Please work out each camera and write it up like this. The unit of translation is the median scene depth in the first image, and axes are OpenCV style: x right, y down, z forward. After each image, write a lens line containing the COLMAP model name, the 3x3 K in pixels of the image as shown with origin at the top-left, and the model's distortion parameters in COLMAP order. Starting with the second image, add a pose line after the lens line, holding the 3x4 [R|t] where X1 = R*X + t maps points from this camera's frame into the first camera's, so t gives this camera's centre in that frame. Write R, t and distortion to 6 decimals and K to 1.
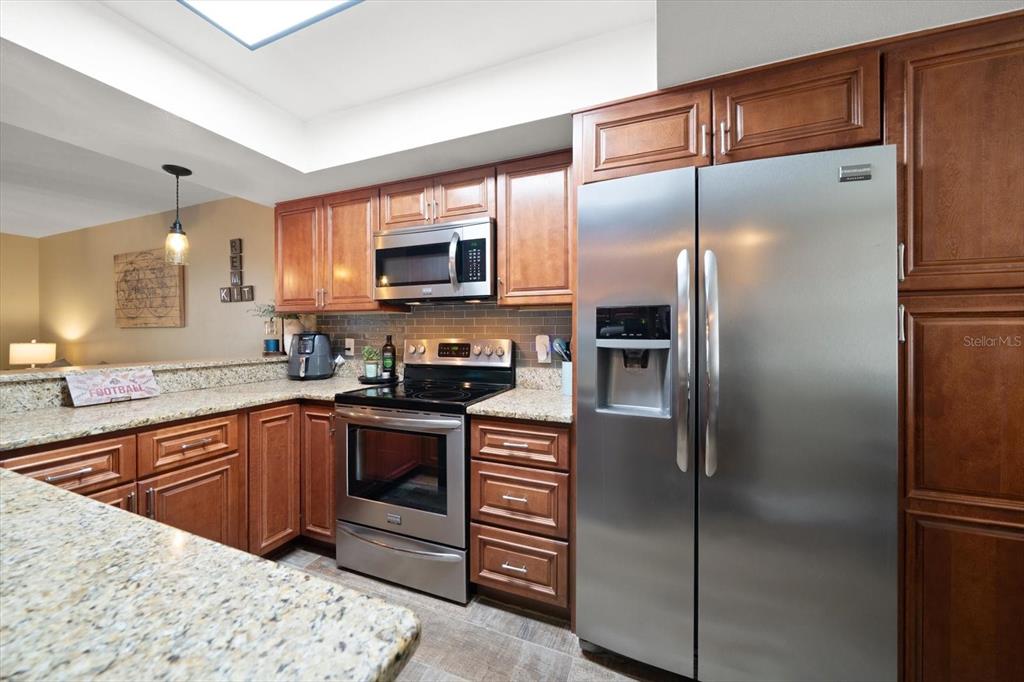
lens RADIAL K [[371.5, 0, 506.4], [0, 371.5, 335.2], [0, 0, 1]] dist [-0.001956, -0.000045]
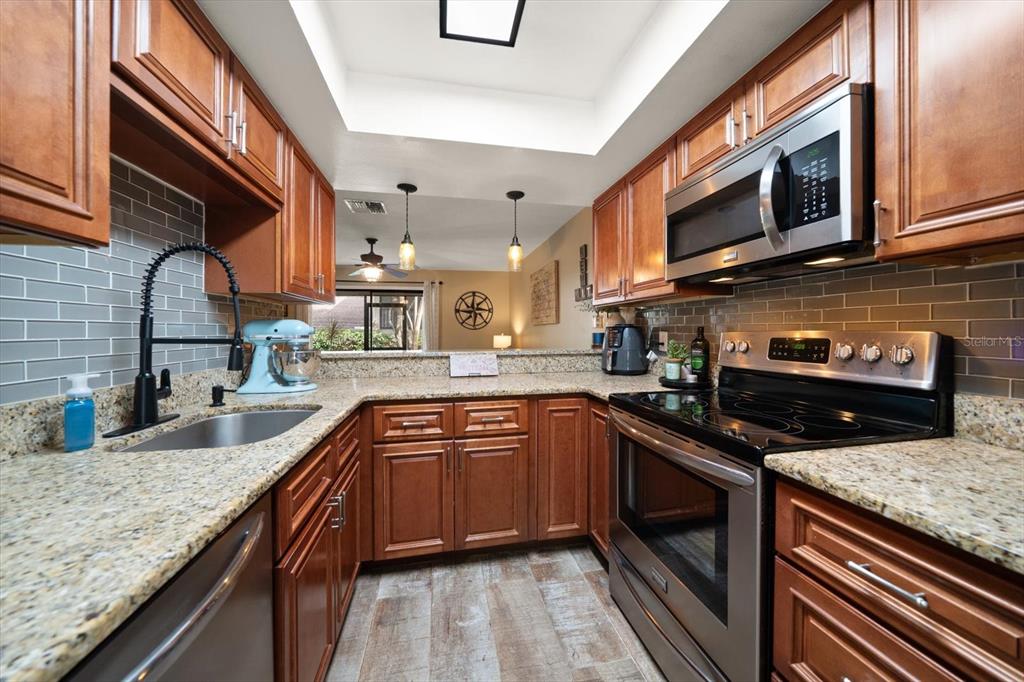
lens RADIAL K [[351.2, 0, 513.6], [0, 351.2, 334.2], [0, 0, 1]] dist [-0.007360, -0.000173]
pose [[0.552279, 0.005576, -0.833641, 0.091420], [-0.002114, 0.999984, 0.005288, 0.014898], [0.833657, -0.001158, 0.552282, 0.348190]]
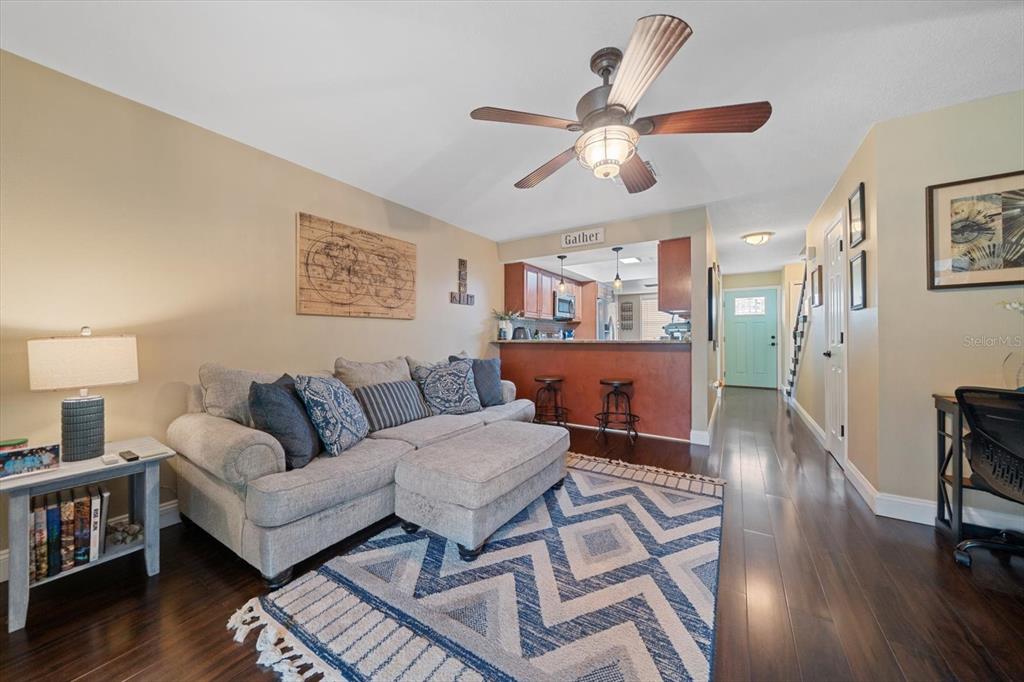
lens RADIAL K [[351.2, 0, 506.1], [0, 351.2, 334.7], [0, 0, 1]] dist [-0.007360, -0.000173]
pose [[0.188370, 0.001847, 0.982096, -3.059208], [0.008001, 0.999962, -0.003416, 0.047369], [-0.982066, 0.008501, 0.188348, 0.904299]]
